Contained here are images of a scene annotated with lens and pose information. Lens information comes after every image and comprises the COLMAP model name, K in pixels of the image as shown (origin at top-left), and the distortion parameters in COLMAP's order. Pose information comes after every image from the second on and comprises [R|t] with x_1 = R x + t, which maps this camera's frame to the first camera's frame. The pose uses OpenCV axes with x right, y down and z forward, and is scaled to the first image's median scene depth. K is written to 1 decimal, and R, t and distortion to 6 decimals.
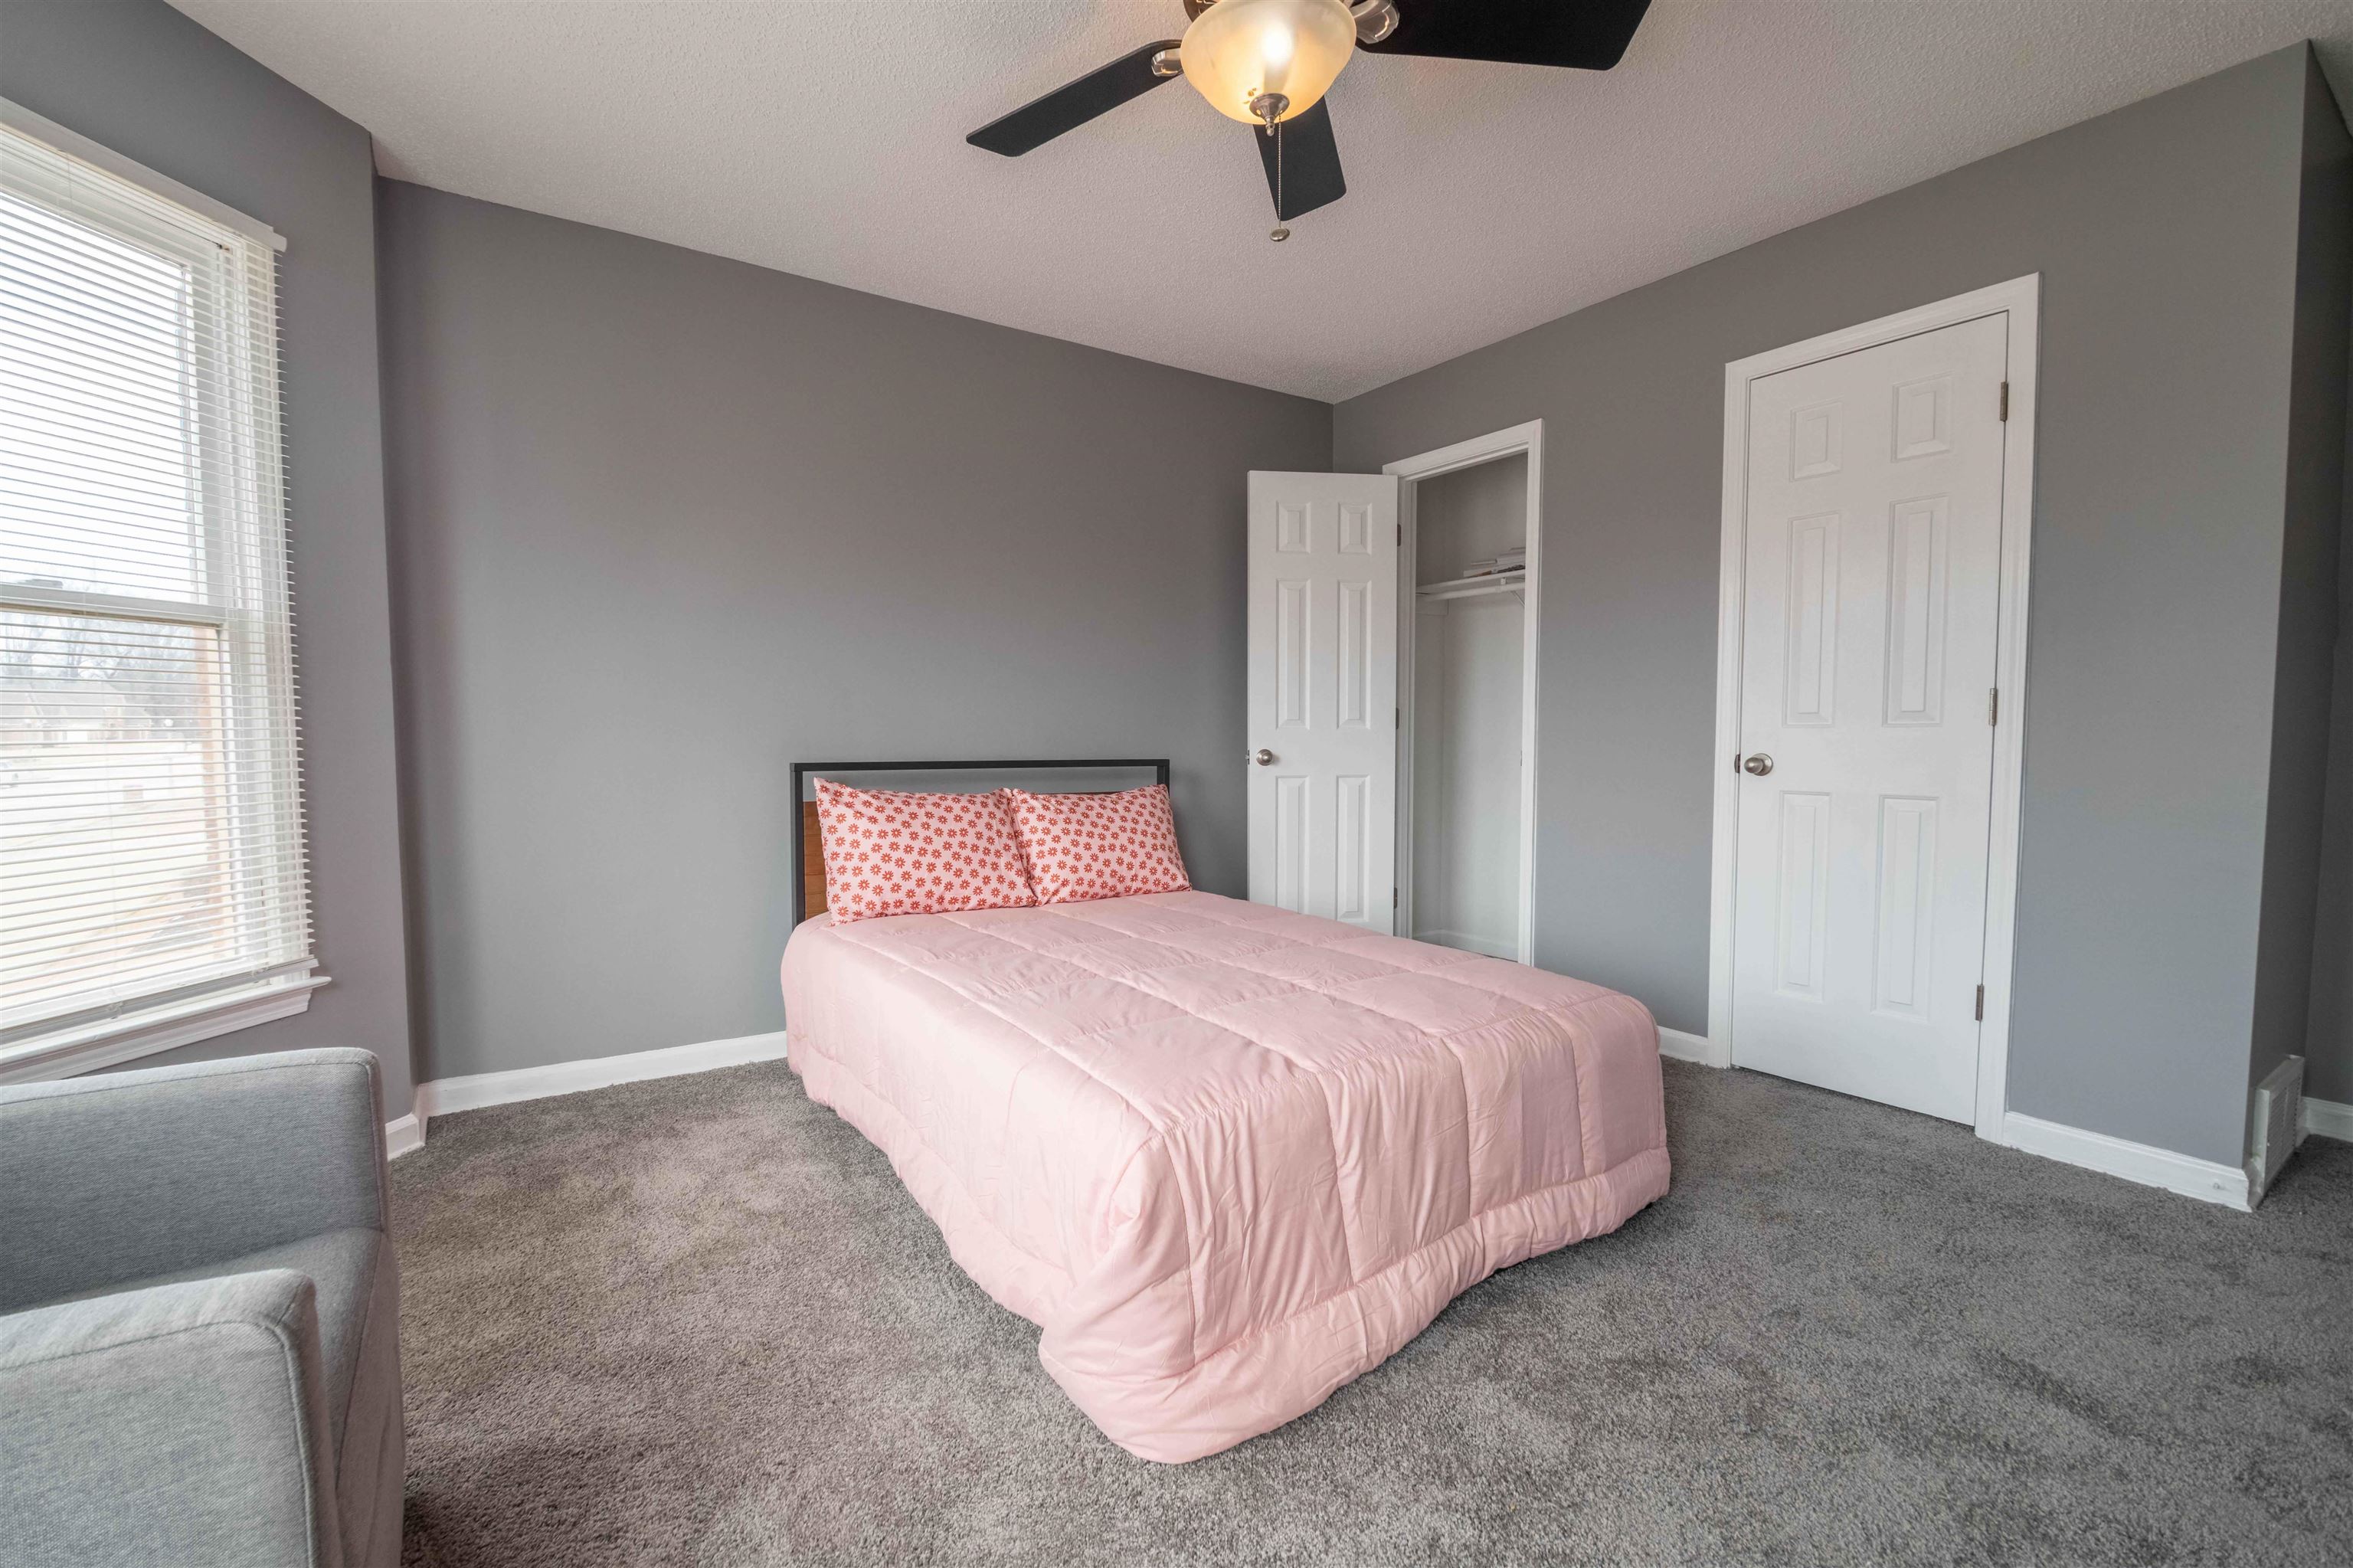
lens RADIAL K [[972.0, 0, 1152.4], [0, 972.0, 791.1], [0, 0, 1]] dist [-0.003233, -0.005959]
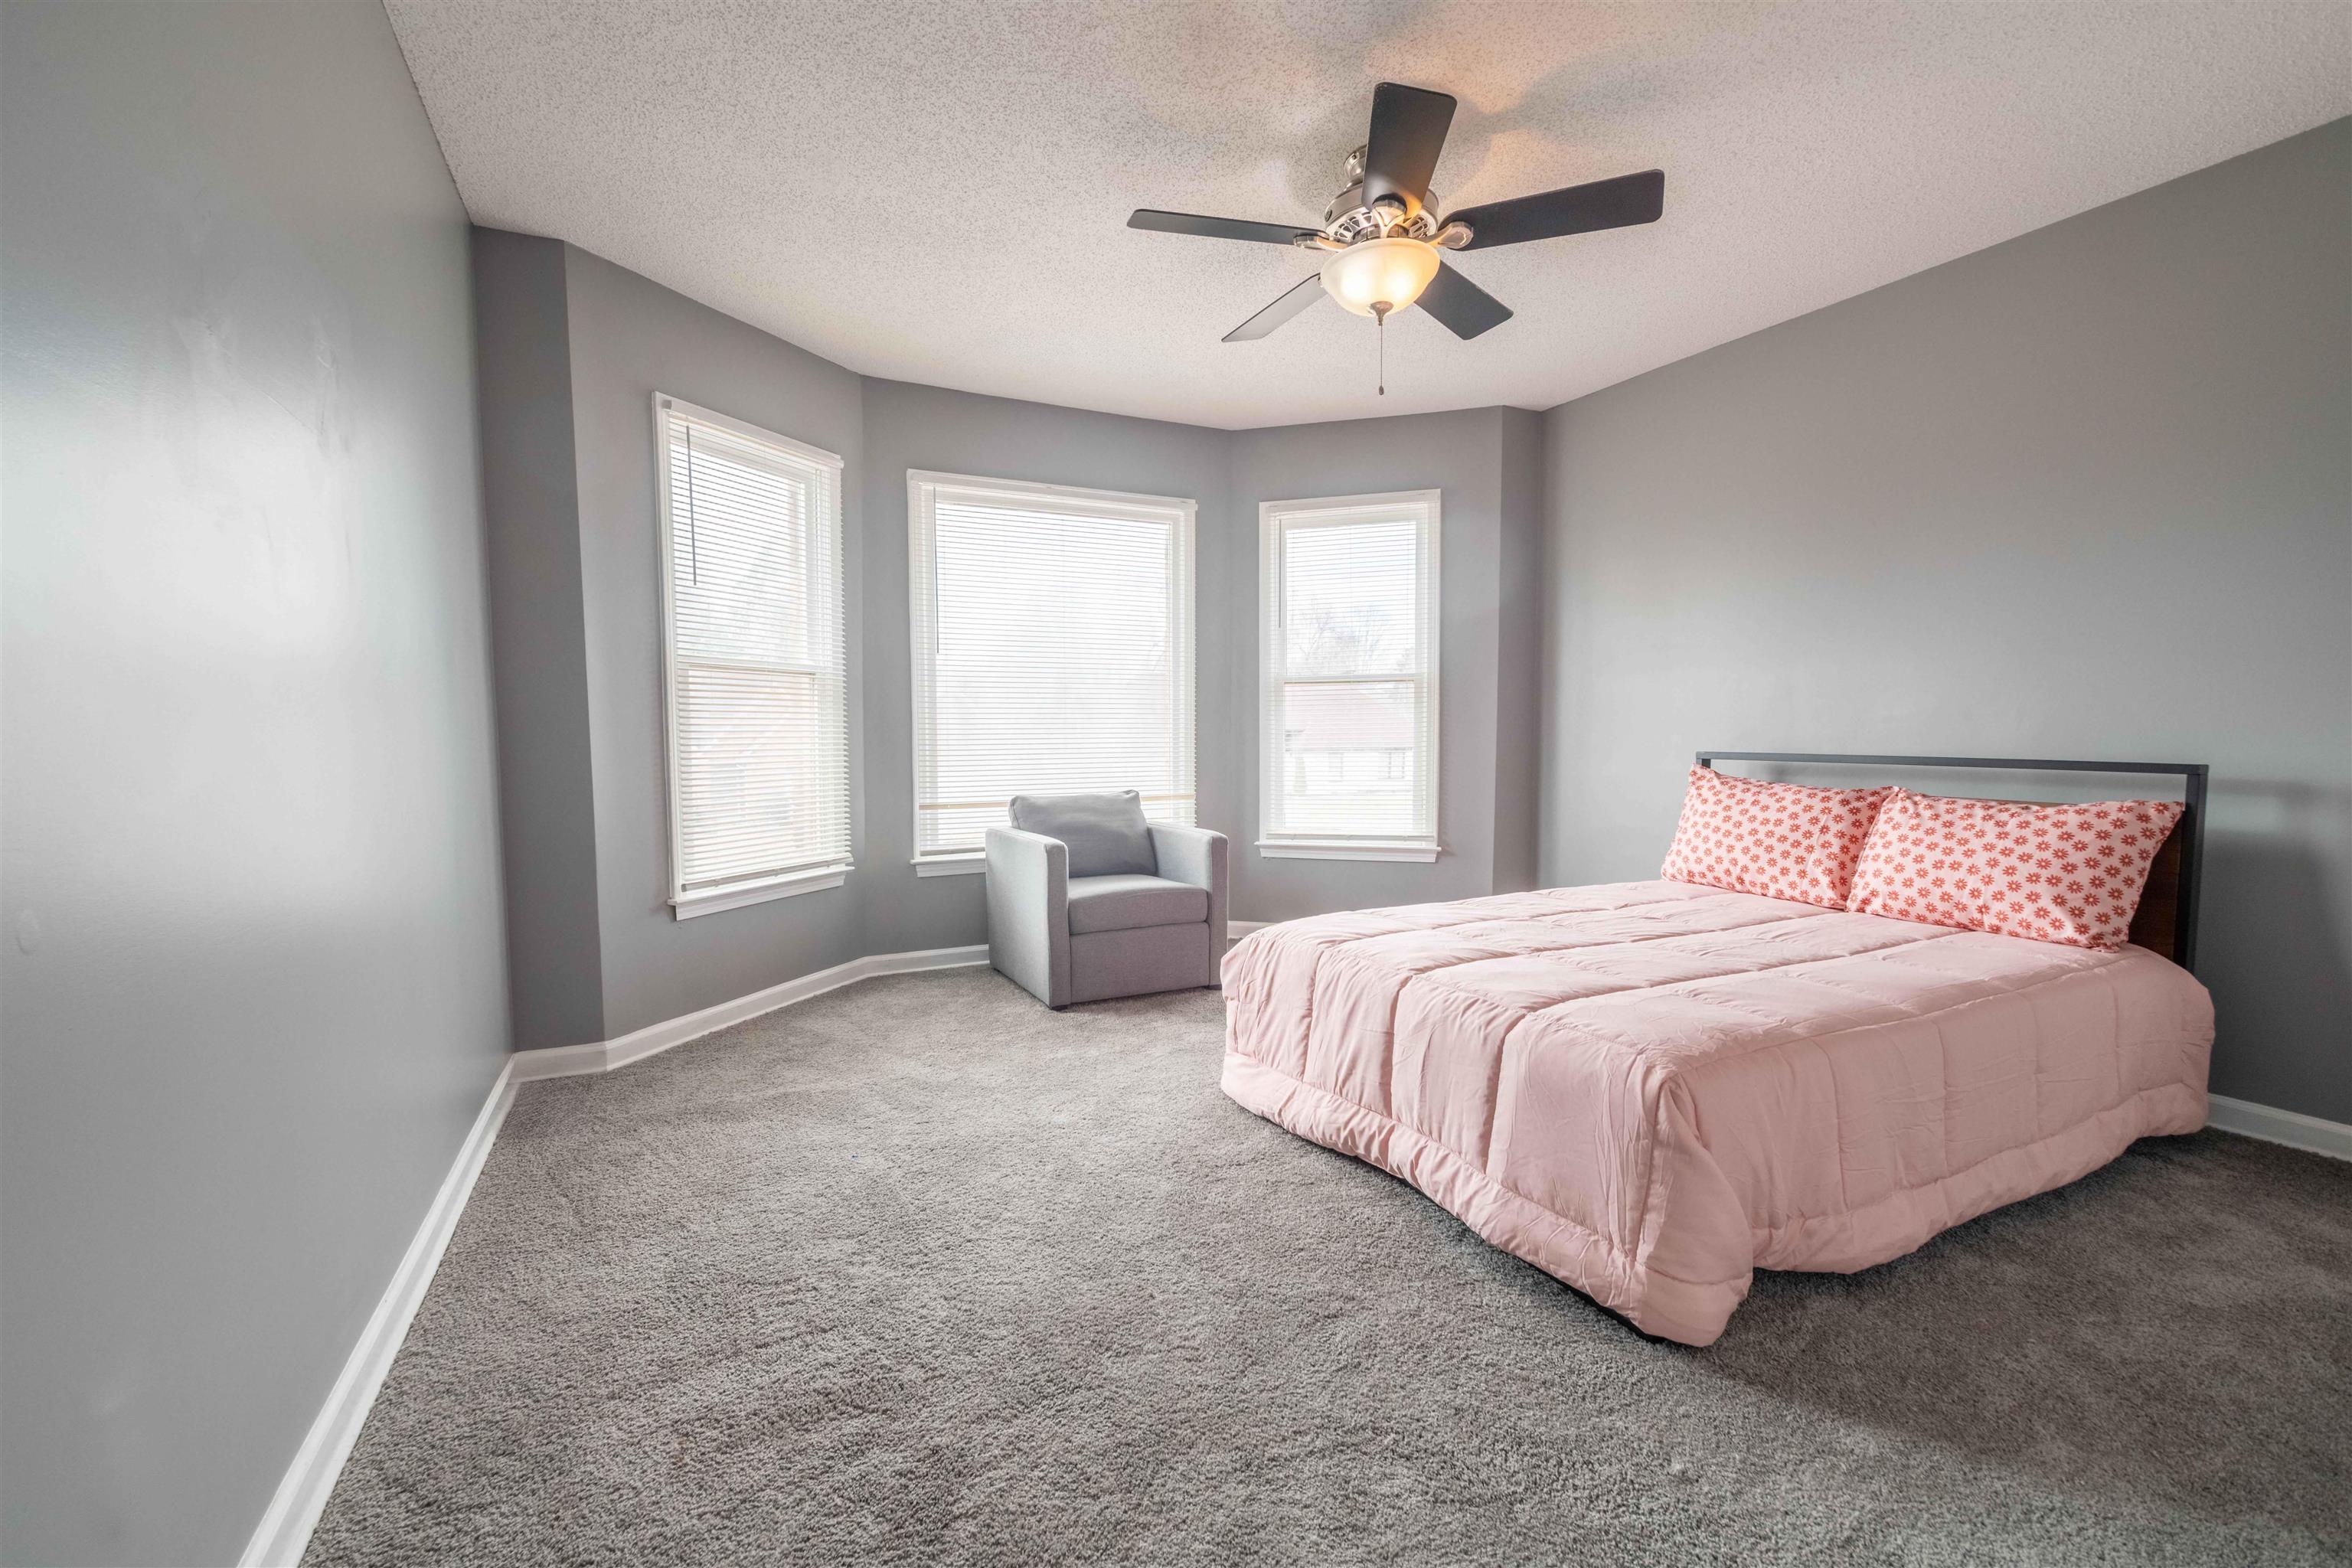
lens RADIAL K [[971.5, 0, 1151.9], [0, 971.5, 791.1], [0, 0, 1]] dist [-0.003233, -0.005959]
pose [[-0.185897, 0.040342, -0.981741, 0.935695], [-0.070618, 0.996024, 0.054301, -0.000258], [0.980028, 0.079423, -0.182309, 0.525500]]
